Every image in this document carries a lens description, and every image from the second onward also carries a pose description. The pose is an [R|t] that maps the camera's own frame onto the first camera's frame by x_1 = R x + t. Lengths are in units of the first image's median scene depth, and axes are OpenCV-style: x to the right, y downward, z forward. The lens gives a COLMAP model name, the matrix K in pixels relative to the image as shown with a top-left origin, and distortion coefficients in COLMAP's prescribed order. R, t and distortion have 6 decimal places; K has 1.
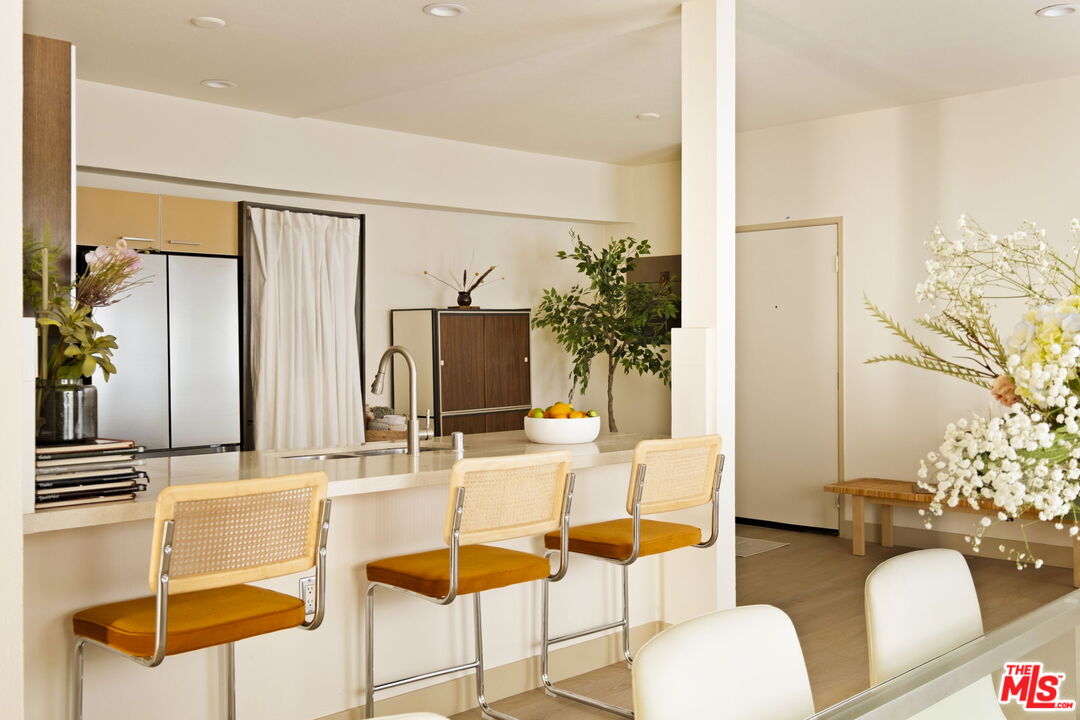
lens RADIAL K [[1149.8, 0, 540.7], [0, 1149.8, 340.3], [0, 0, 1]] dist [-0.008929, 0.018748]
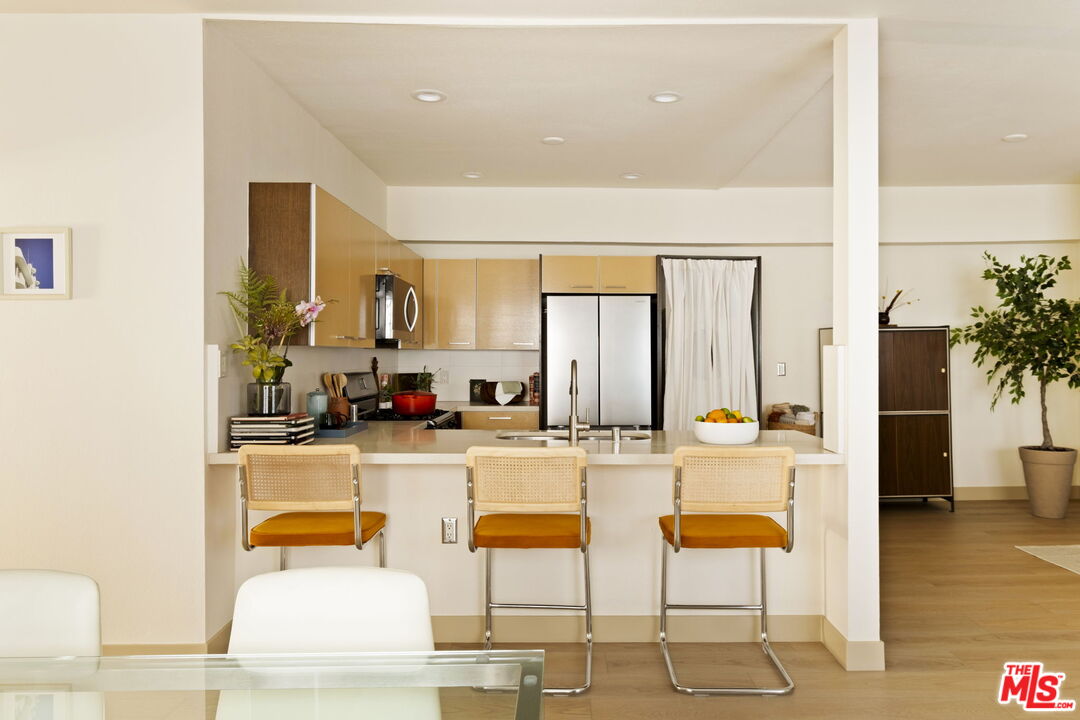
lens RADIAL K [[790.8, 0, 545.4], [0, 790.8, 343.6], [0, 0, 1]] dist [-0.000300, 0.001327]
pose [[0.693275, -0.002385, -0.720669, 0.342523], [-0.001380, 0.999988, -0.004636, -0.006595], [0.720671, 0.004209, 0.693264, 0.217968]]
